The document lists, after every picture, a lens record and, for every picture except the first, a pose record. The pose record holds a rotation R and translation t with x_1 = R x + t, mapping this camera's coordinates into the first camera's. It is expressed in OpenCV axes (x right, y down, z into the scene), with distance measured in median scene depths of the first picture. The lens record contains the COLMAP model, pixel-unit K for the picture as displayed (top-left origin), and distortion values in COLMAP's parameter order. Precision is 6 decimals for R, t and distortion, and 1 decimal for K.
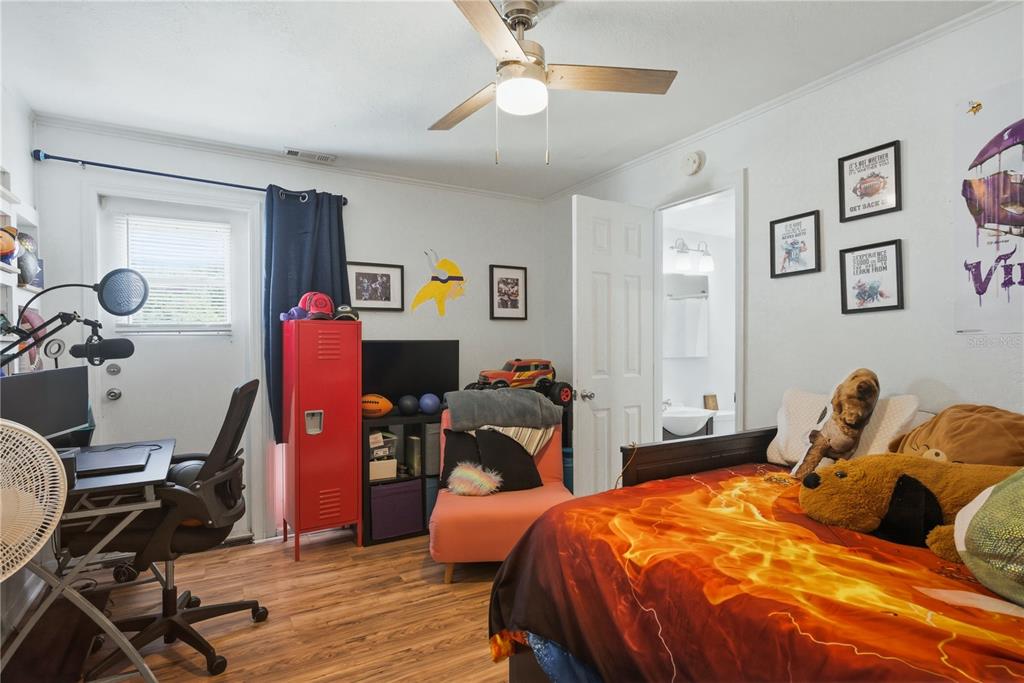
lens RADIAL K [[513.8, 0, 508.4], [0, 513.8, 347.8], [0, 0, 1]] dist [0.002866, -0.002727]
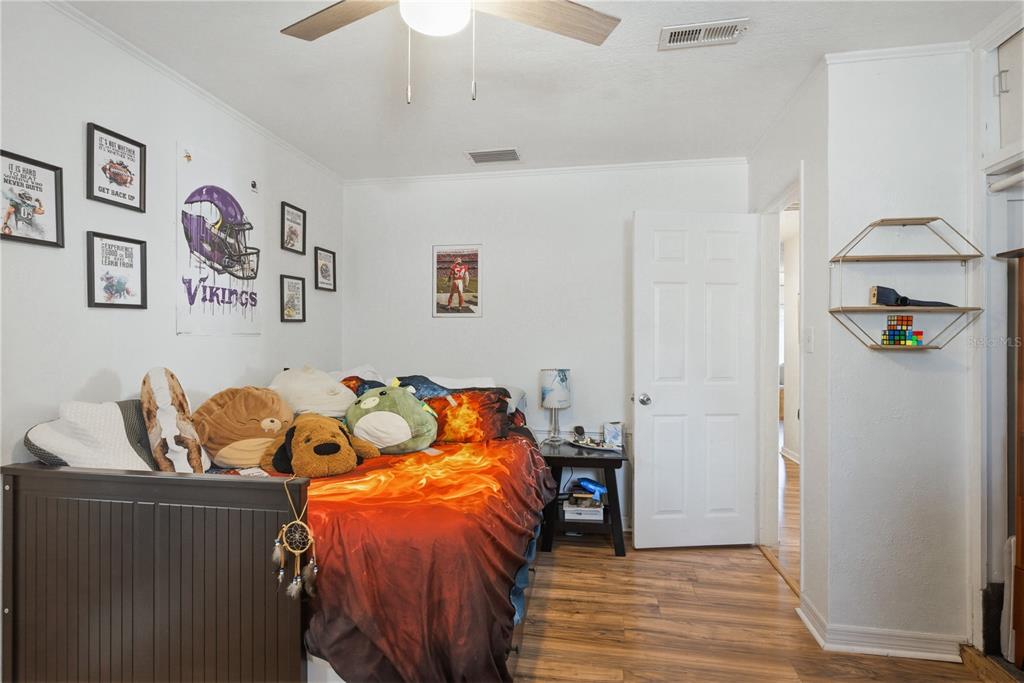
lens RADIAL K [[513.8, 0, 509.1], [0, 513.8, 338.7], [0, 0, 1]] dist [0.002866, -0.002727]
pose [[-0.762708, 0.001138, 0.646741, -0.468038], [-0.005900, 0.999945, -0.008717, -0.010631], [-0.646716, -0.010464, -0.762660, 1.314079]]
